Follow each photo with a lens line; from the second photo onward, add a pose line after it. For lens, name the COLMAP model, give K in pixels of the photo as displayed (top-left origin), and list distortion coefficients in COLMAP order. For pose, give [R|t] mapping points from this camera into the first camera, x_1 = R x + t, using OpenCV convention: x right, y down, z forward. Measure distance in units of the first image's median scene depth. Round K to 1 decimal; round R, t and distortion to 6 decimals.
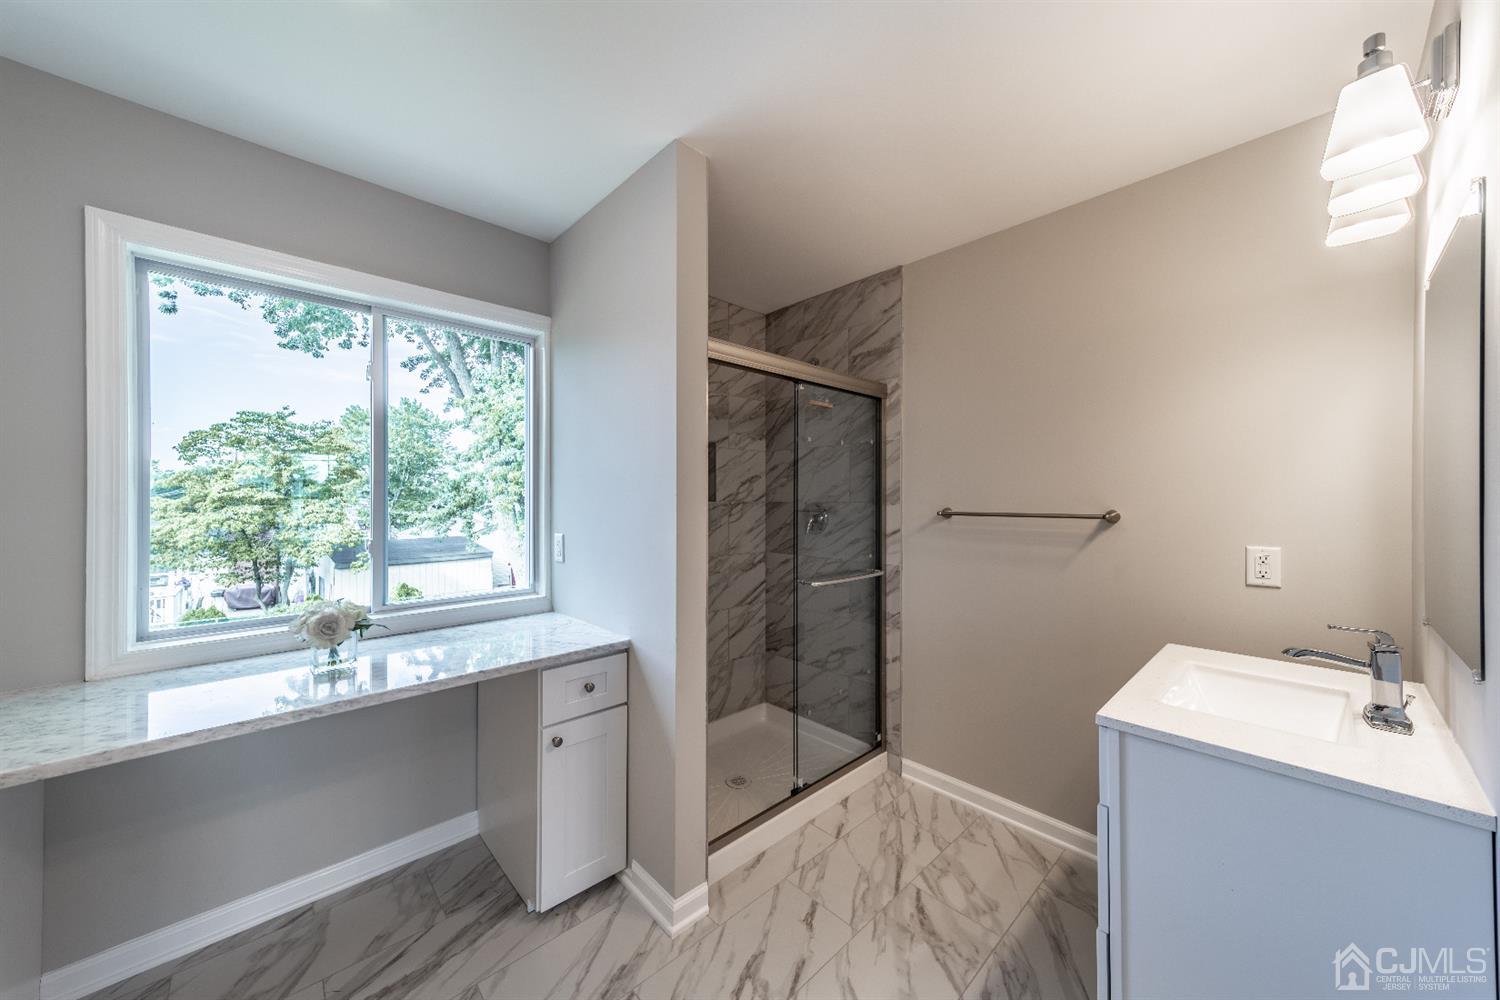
lens RADIAL K [[527.1, 0, 750.0], [0, 527.1, 495.8], [0, 0, 1]] dist [0.009519, -0.000036]
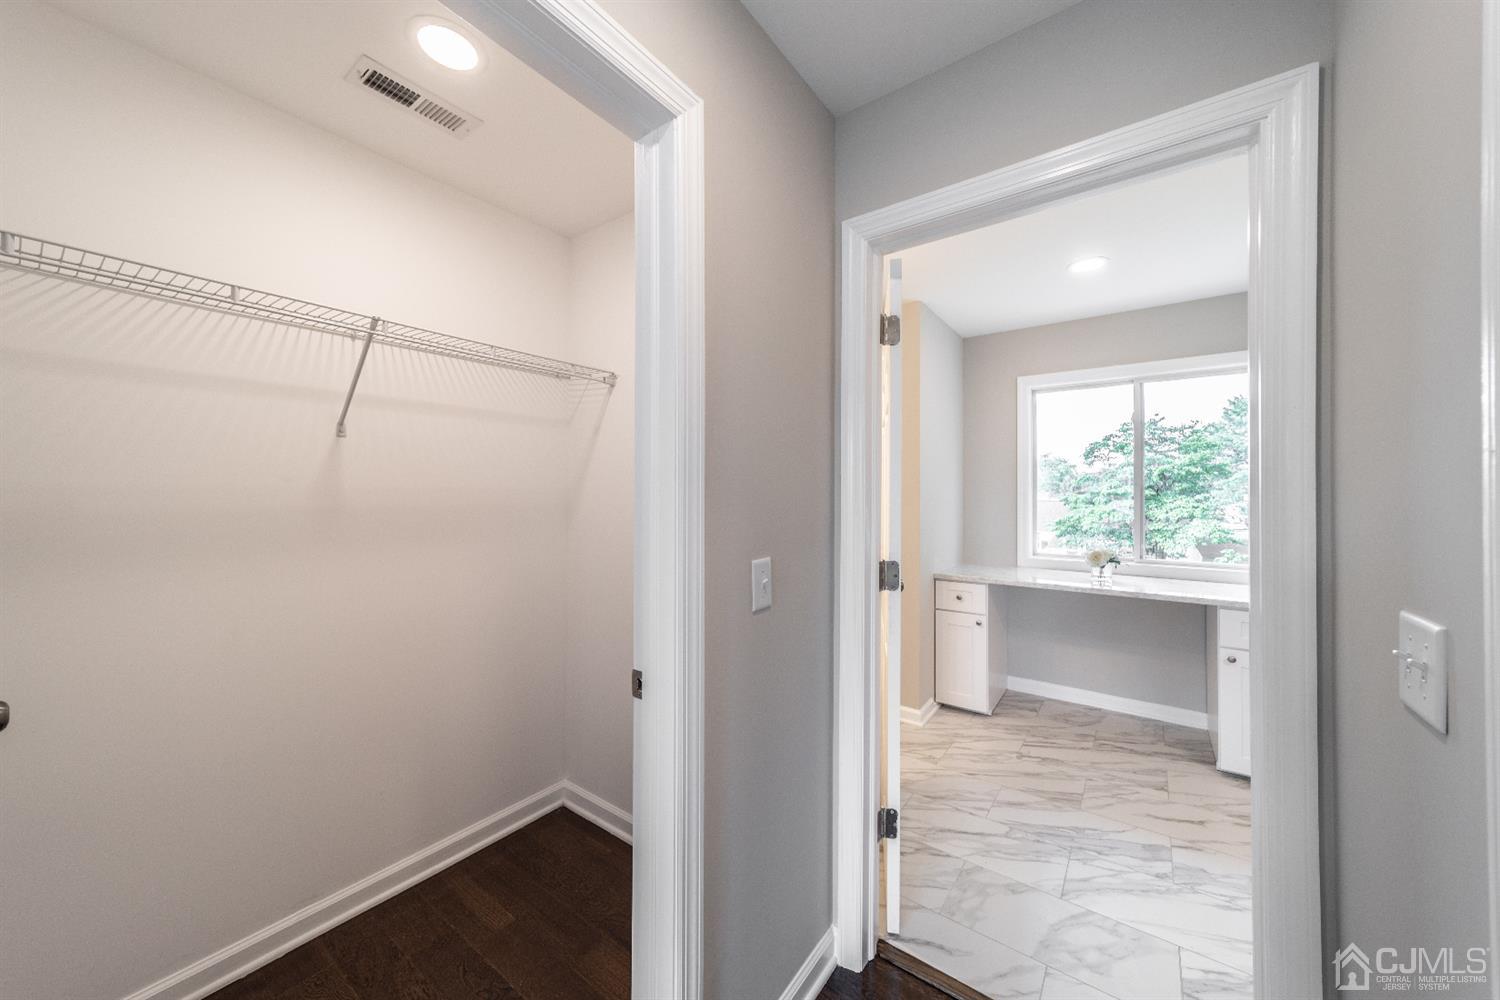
lens RADIAL K [[525.5, 0, 755.1], [0, 525.5, 487.5], [0, 0, 1]] dist [-0.000034, -0.000094]
pose [[0.183087, -0.008376, -0.983061, 0.078885], [0.000076, 0.999964, -0.008506, -0.000281], [0.983097, 0.001483, 0.183081, -0.054393]]
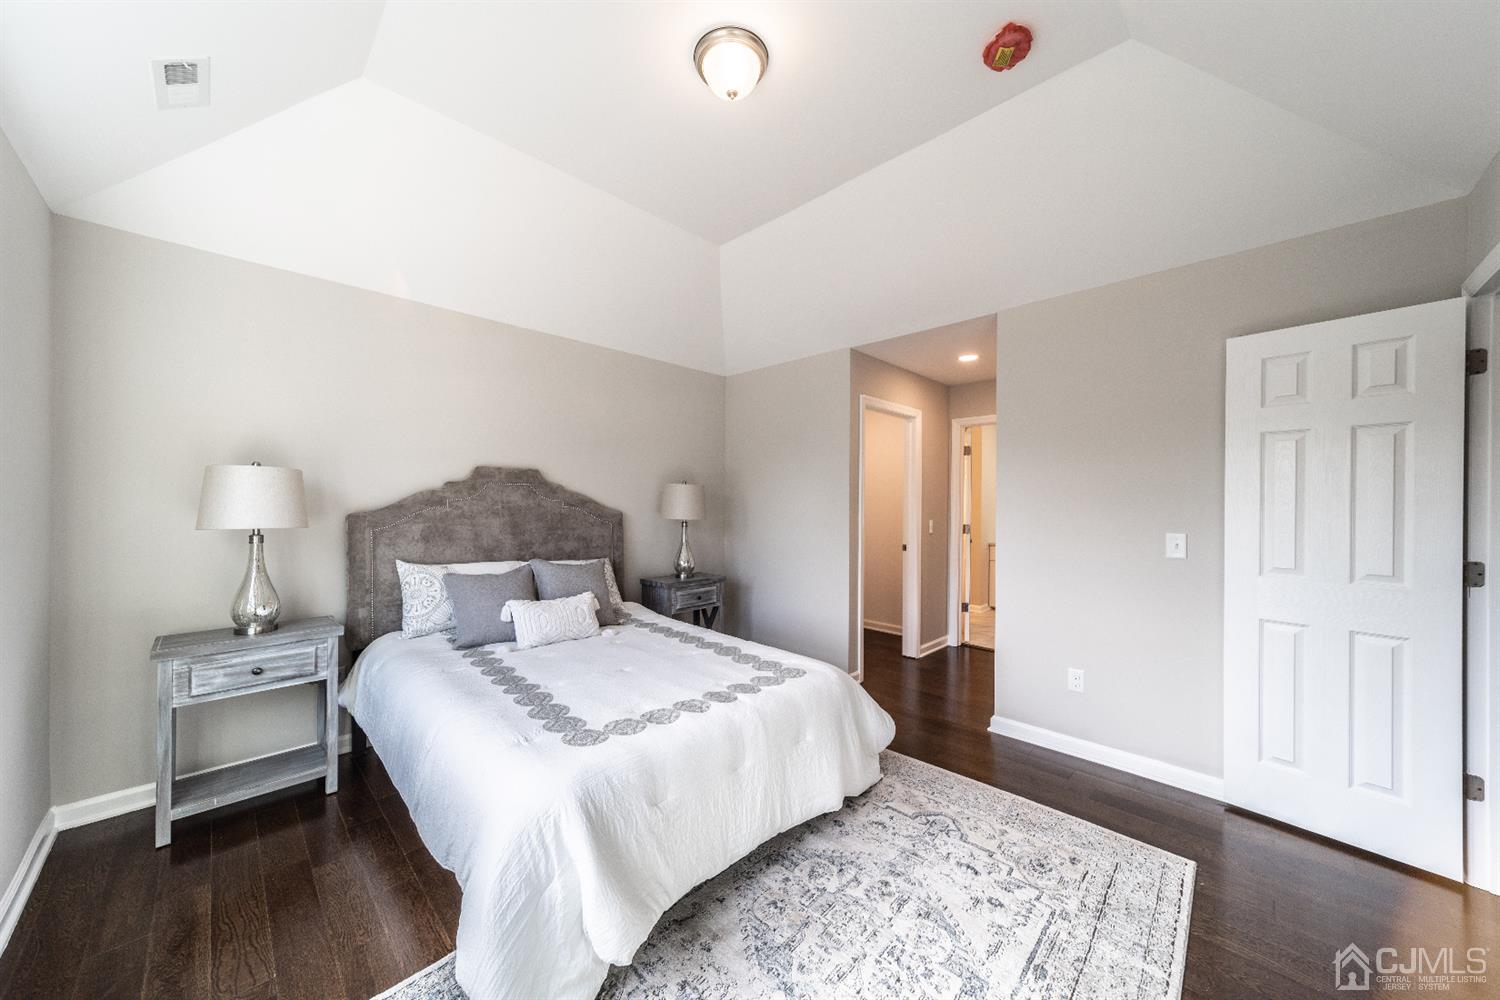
lens RADIAL K [[527.1, 0, 750.0], [0, 527.1, 495.8], [0, 0, 1]] dist [0.009519, -0.000036]
pose [[0.041674, 0.001044, -0.999131, 0.326373], [-0.005301, 0.999986, 0.000824, -0.004687], [0.999117, 0.005262, 0.041679, -0.167687]]
